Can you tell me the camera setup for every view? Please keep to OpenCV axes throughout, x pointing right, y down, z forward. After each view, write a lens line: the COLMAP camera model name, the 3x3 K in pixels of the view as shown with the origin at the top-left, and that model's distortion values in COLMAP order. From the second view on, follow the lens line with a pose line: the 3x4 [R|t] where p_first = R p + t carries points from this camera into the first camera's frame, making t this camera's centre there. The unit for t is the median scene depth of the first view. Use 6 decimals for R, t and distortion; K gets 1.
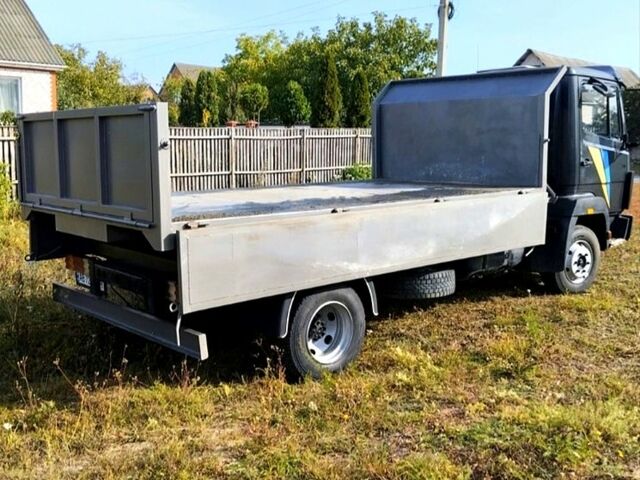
lens RADIAL K [[684.1, 0, 319.8], [0, 684.1, 239.2], [0, 0, 1]] dist [0.028428, 0.004984]
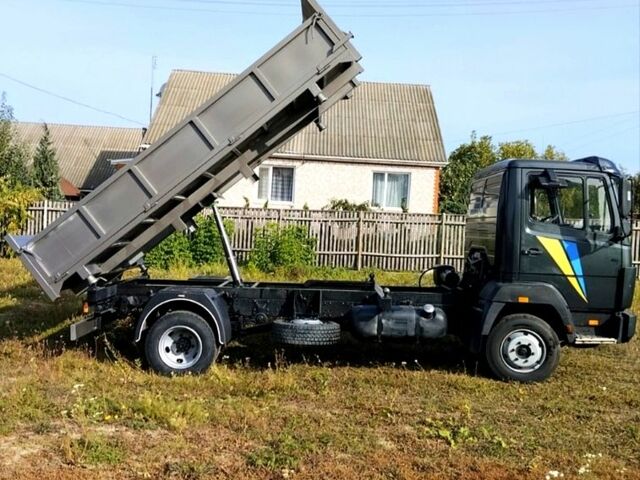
lens RADIAL K [[684.1, 0, 319.8], [0, 684.1, 239.2], [0, 0, 1]] dist [0.028428, 0.004984]
pose [[0.807062, 0.041624, -0.588998, 0.700504], [-0.118361, 0.988670, -0.092314, -0.000228], [0.578482, 0.144217, 0.802845, 0.007944]]
